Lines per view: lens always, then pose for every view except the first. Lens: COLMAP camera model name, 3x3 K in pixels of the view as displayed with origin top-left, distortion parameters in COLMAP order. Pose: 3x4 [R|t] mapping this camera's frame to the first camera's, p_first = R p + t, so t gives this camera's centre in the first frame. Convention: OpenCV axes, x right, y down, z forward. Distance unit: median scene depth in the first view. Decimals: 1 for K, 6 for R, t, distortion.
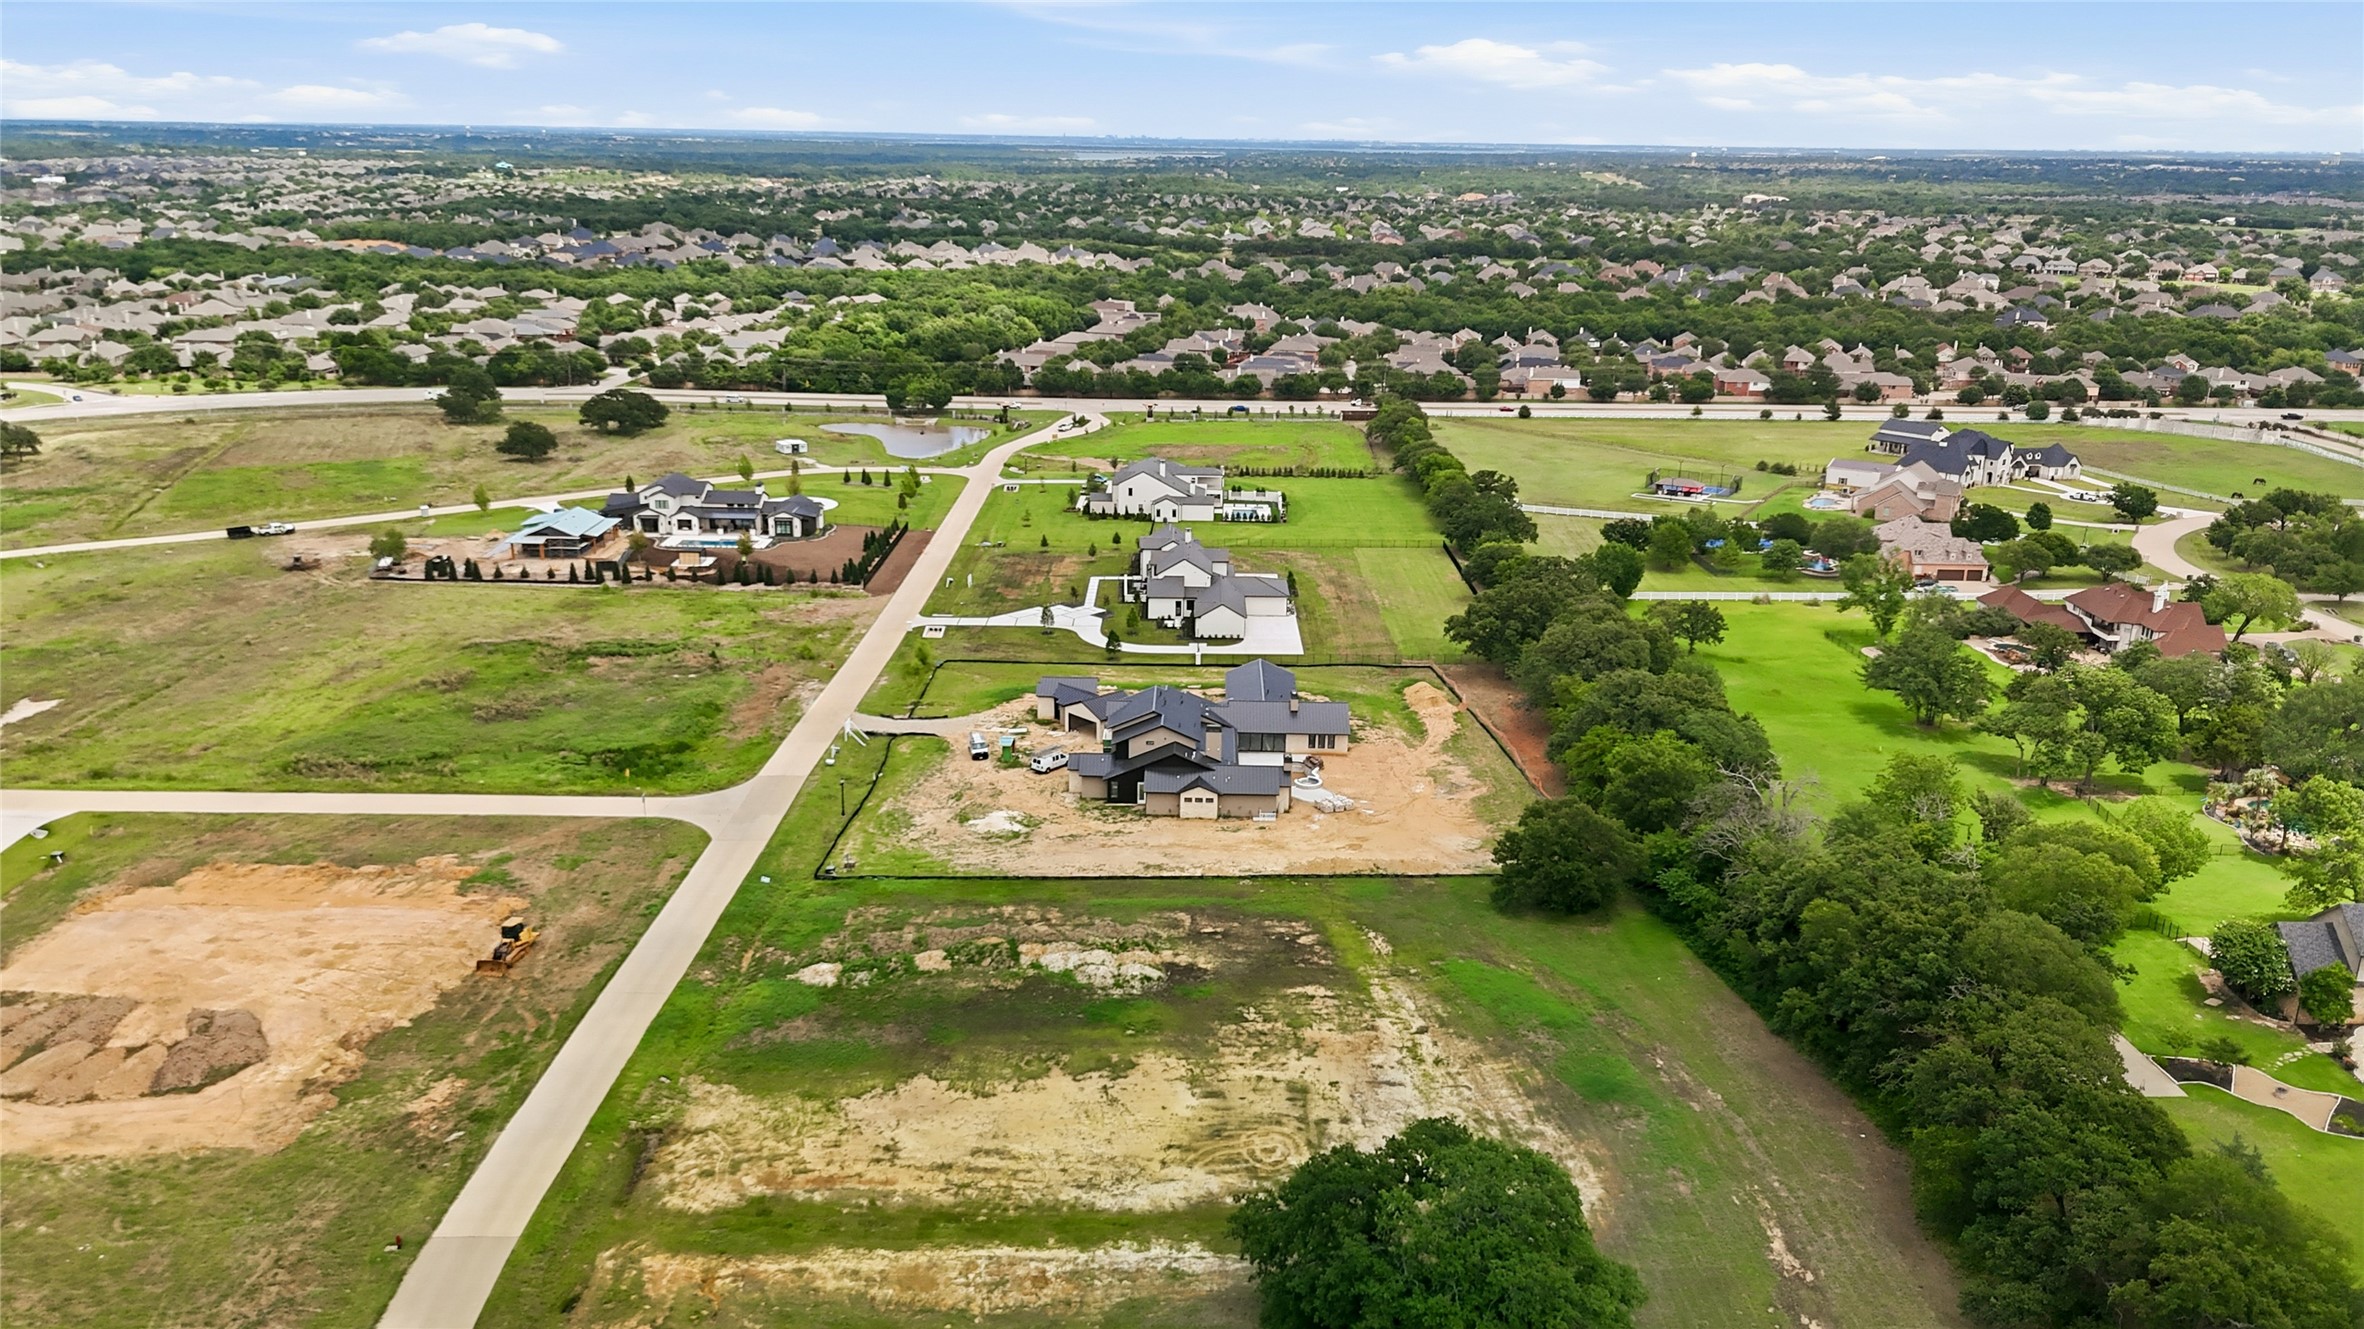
lens RADIAL K [[1718.3, 0, 1182.0], [0, 1718.3, 664.5], [0, 0, 1]] dist [0.075265, -0.080418]
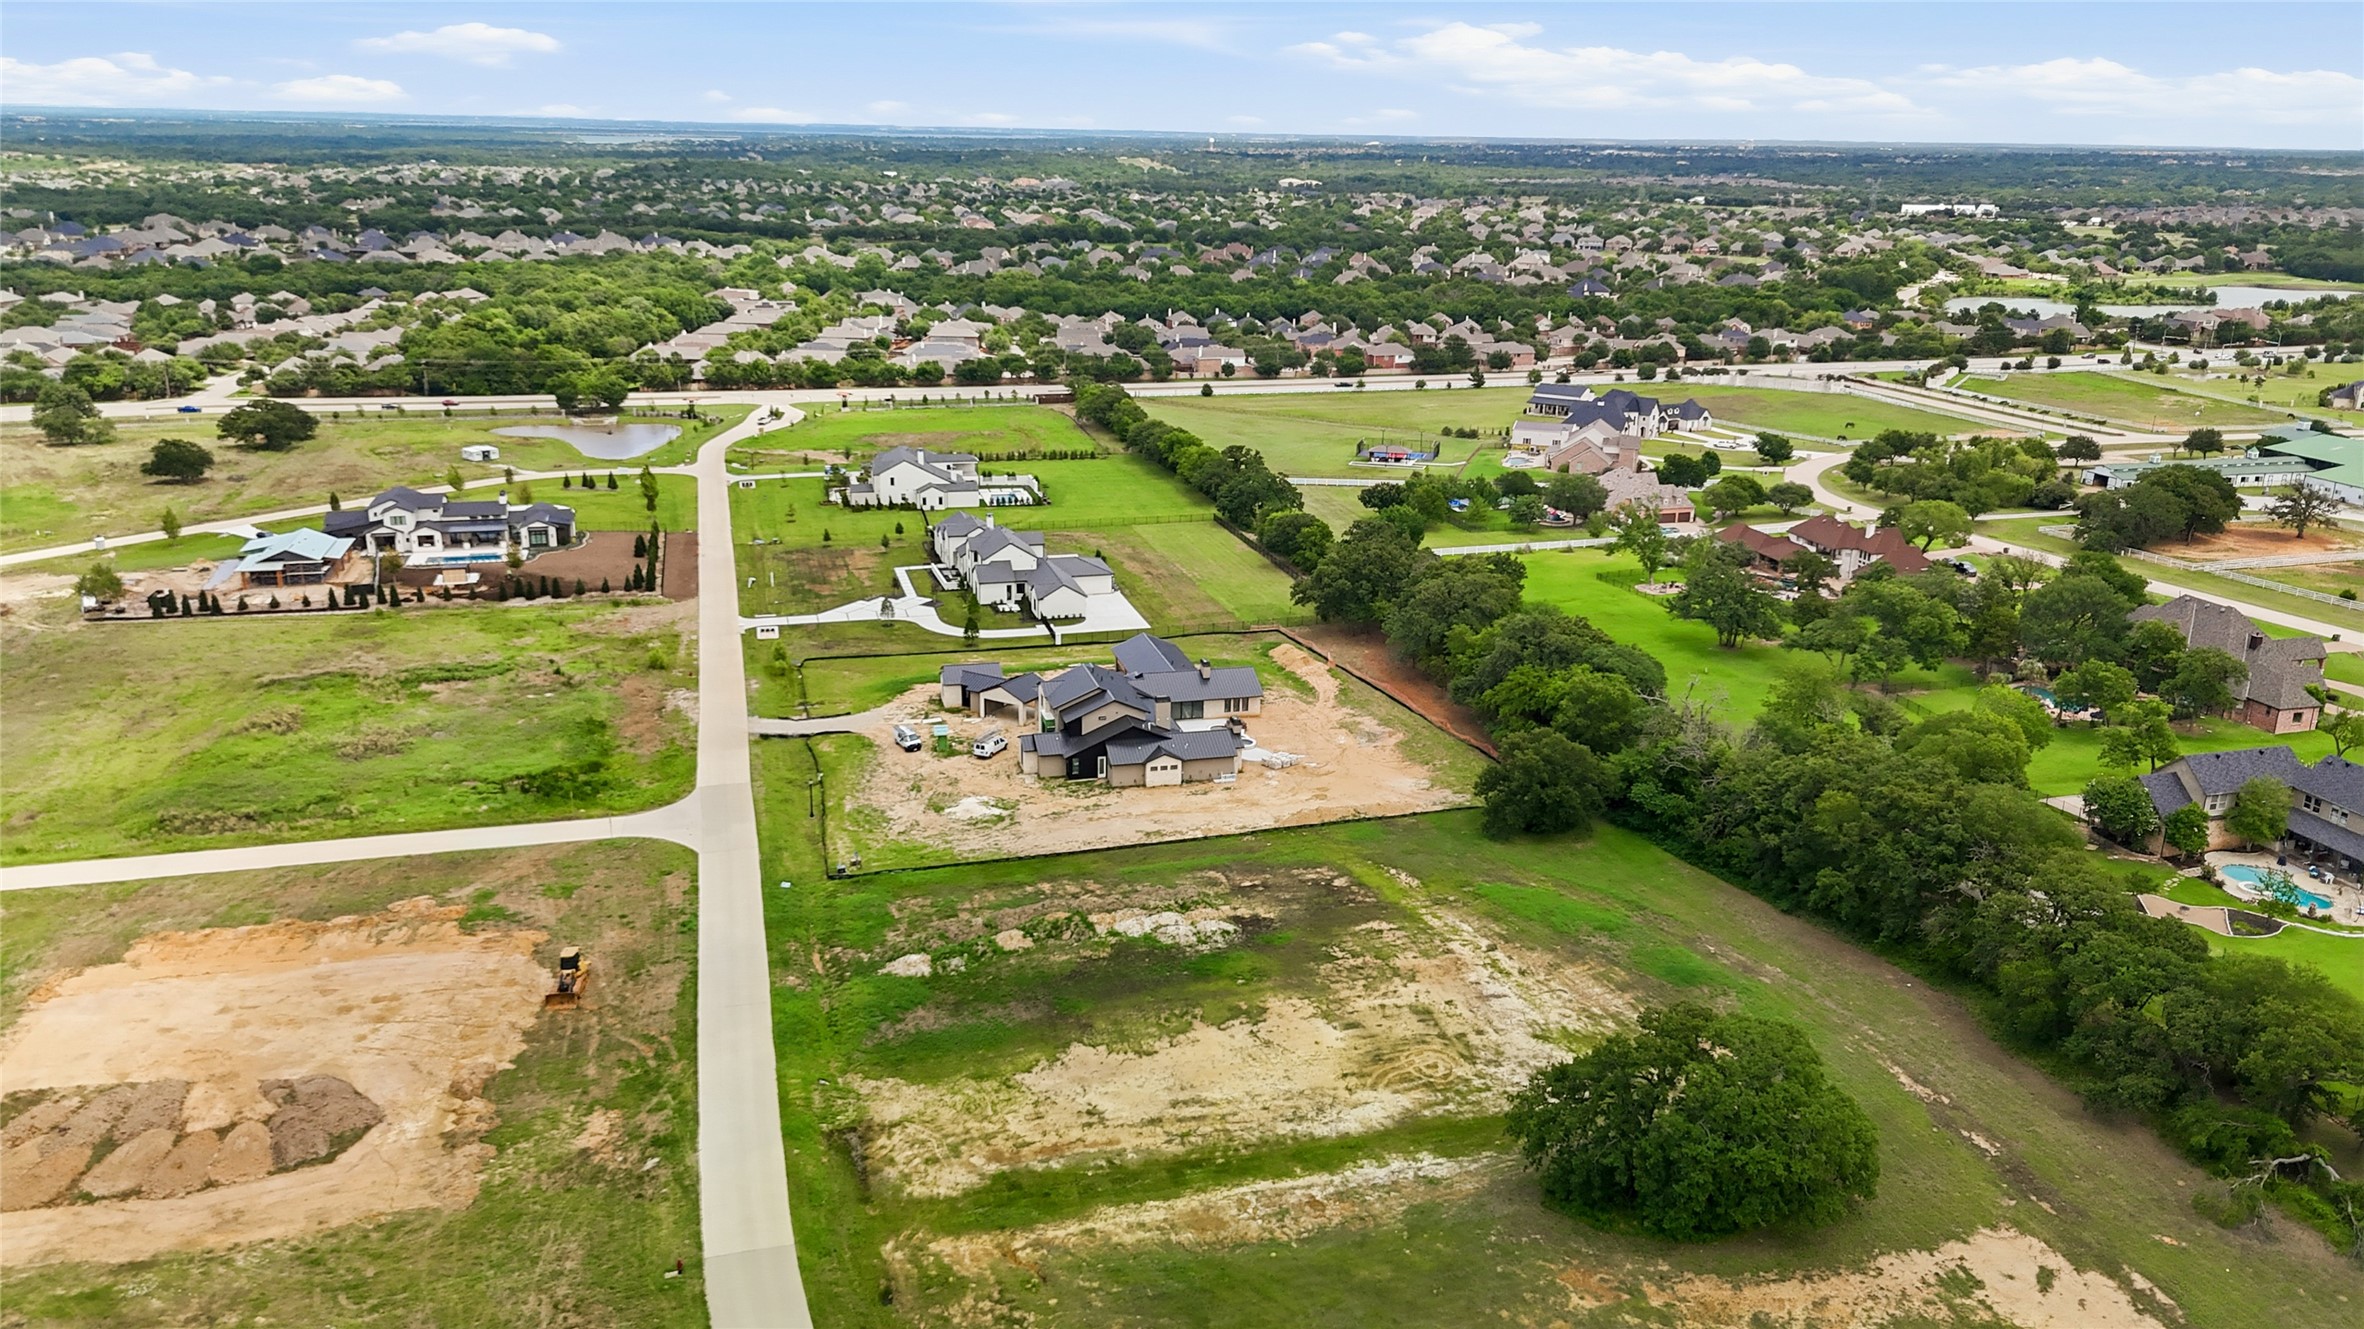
lens RADIAL K [[1710.9, 0, 1197.4], [0, 1710.9, 668.4], [0, 0, 1]] dist [0.080617, -0.091542]
pose [[0.966256, -0.078163, 0.245438, -0.120655], [0.075430, 0.996940, 0.020531, -0.000369], [-0.246291, -0.001324, 0.969195, -0.003455]]
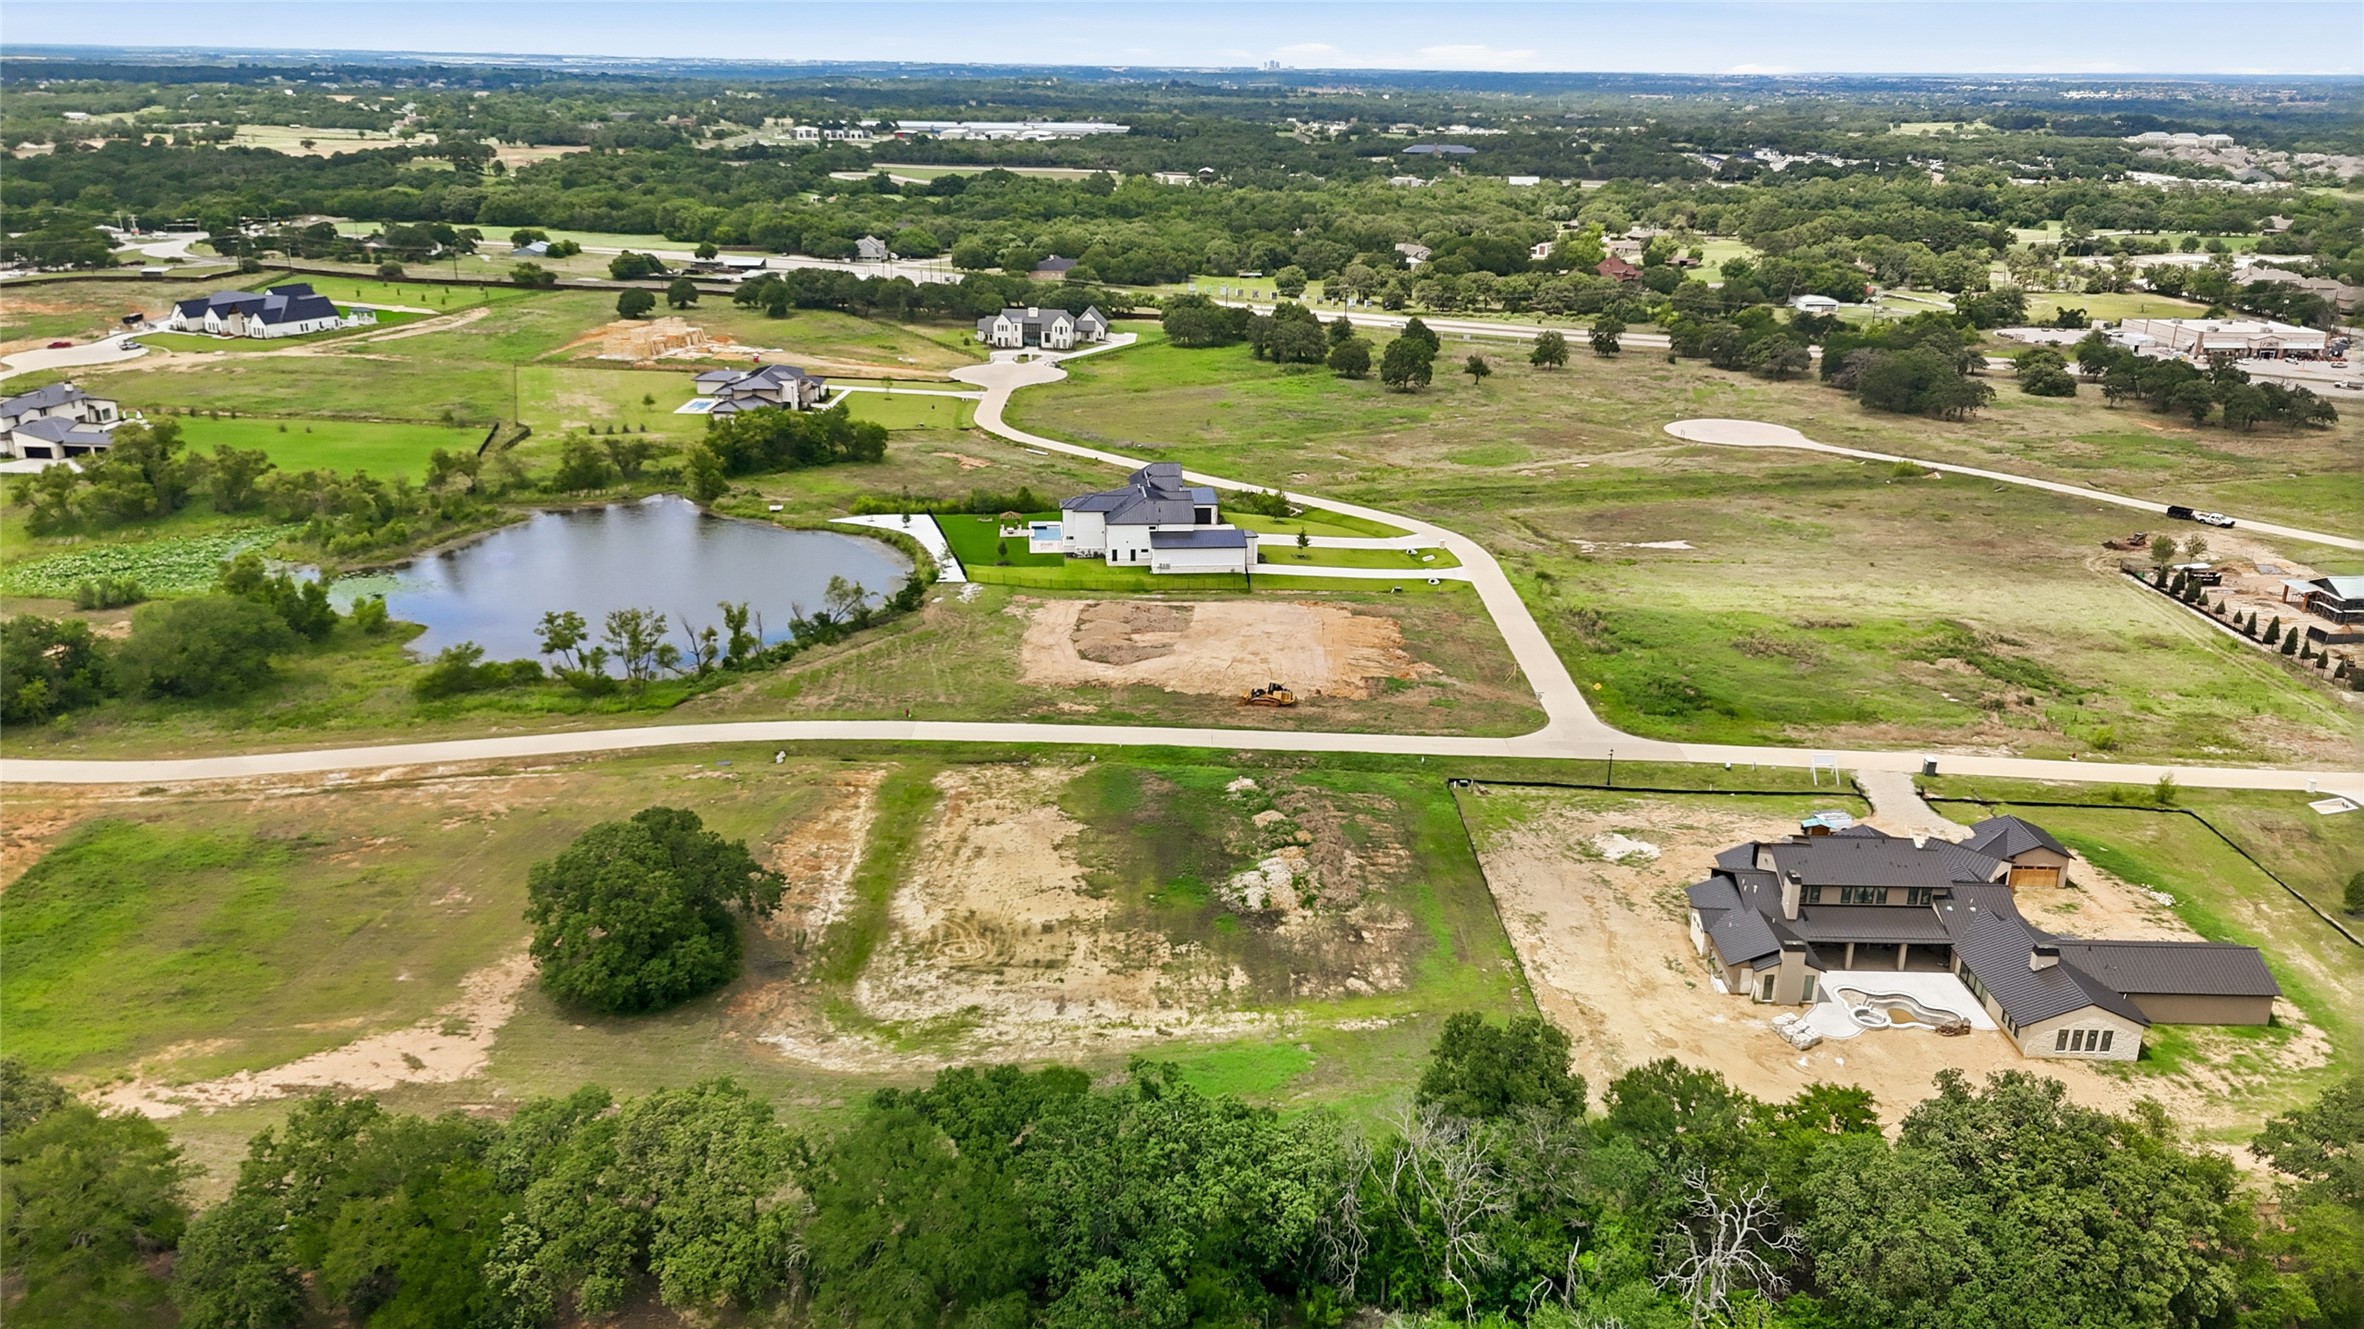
lens RADIAL K [[1677.3, 0, 1280.6], [0, 1677.3, 668.9], [0, 0, 1]] dist [0.078670, -0.072293]
pose [[0.043537, 0.321430, -0.945932, 0.418711], [-0.303025, 0.906474, 0.294076, -0.123073], [0.951987, 0.273838, 0.136866, 0.356873]]
